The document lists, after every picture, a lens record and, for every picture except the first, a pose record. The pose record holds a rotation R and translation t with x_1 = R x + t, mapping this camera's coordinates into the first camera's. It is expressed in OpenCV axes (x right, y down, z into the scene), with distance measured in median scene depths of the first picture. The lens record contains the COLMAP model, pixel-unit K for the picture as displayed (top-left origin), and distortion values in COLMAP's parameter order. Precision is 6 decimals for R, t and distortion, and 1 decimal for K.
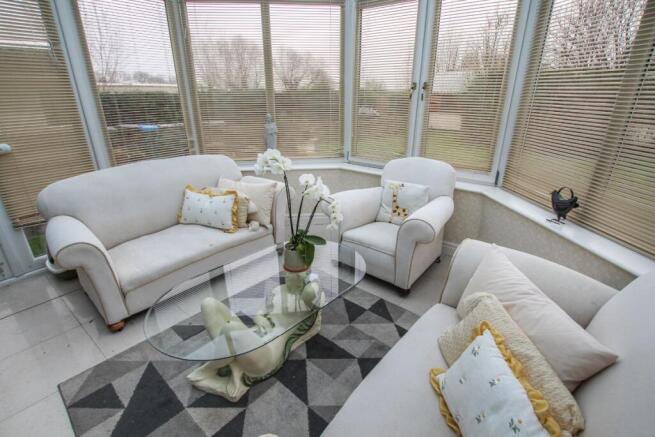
lens RADIAL K [[319.5, 0, 327.7], [0, 319.5, 217.6], [0, 0, 1]] dist [-0.006115, -0.000178]
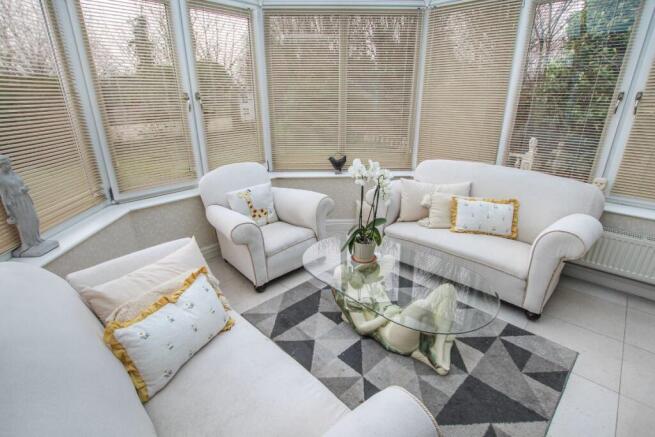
lens RADIAL K [[319.5, 0, 327.5], [0, 319.5, 217.6], [0, 0, 1]] dist [-0.006115, -0.000178]
pose [[0.081453, -0.354446, 0.931522, -0.767119], [0.376300, 0.876390, 0.300564, -0.246707], [-0.922911, 0.326050, 0.204762, 0.592632]]
